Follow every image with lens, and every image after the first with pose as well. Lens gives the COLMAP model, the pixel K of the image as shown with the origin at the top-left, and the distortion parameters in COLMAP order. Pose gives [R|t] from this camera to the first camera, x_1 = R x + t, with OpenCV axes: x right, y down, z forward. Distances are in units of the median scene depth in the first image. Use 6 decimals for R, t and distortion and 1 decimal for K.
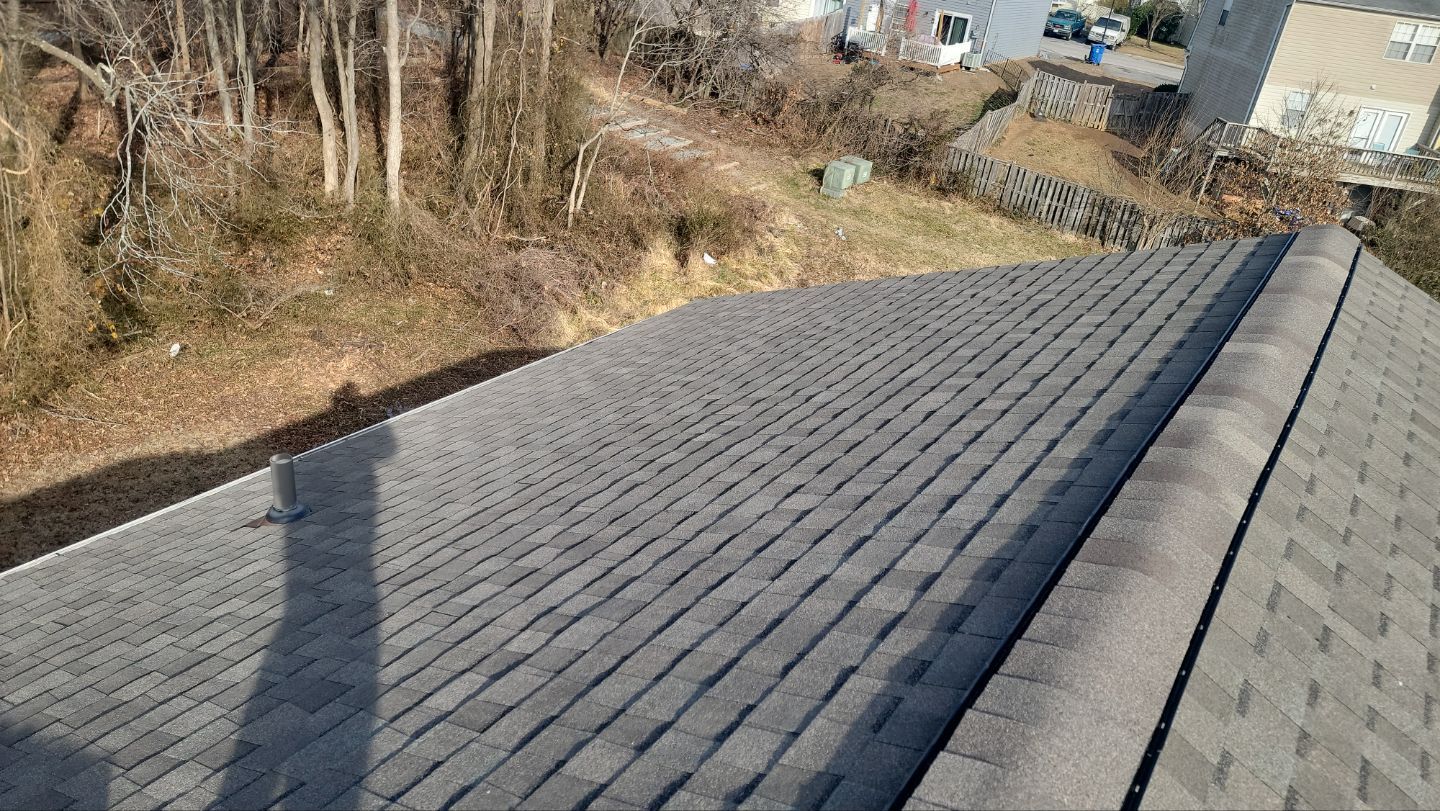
lens RADIAL K [[1005.8, 0, 726.2], [0, 1005.8, 415.7], [0, 0, 1]] dist [0.110379, -0.101024]
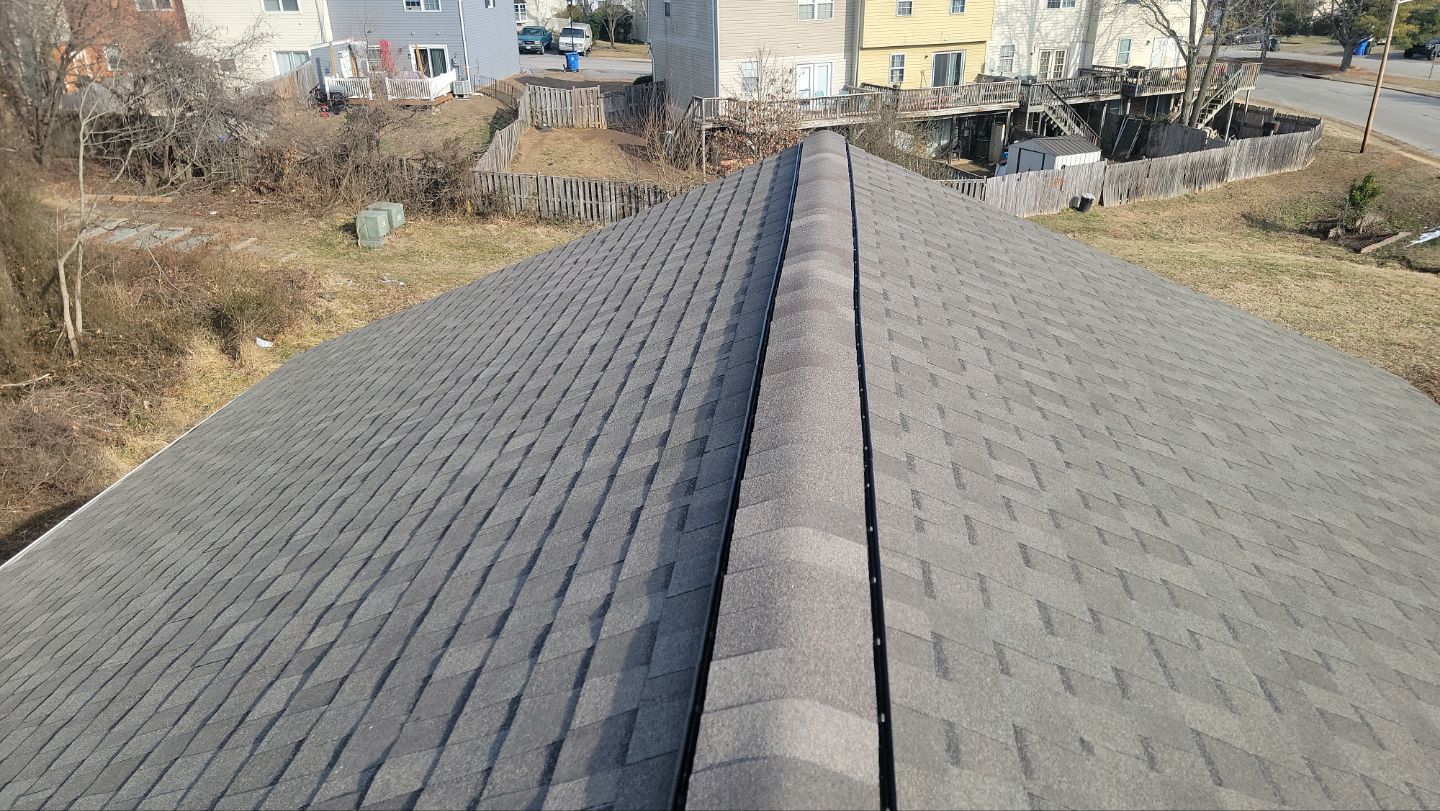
lens RADIAL K [[988.5, 0, 745.5], [0, 988.5, 419.8], [0, 0, 1]] dist [0.108078, -0.094885]
pose [[0.865308, -0.326463, 0.380347, -0.069988], [0.331548, 0.941883, 0.054157, 0.051247], [-0.375923, 0.079241, 0.923257, -0.052099]]
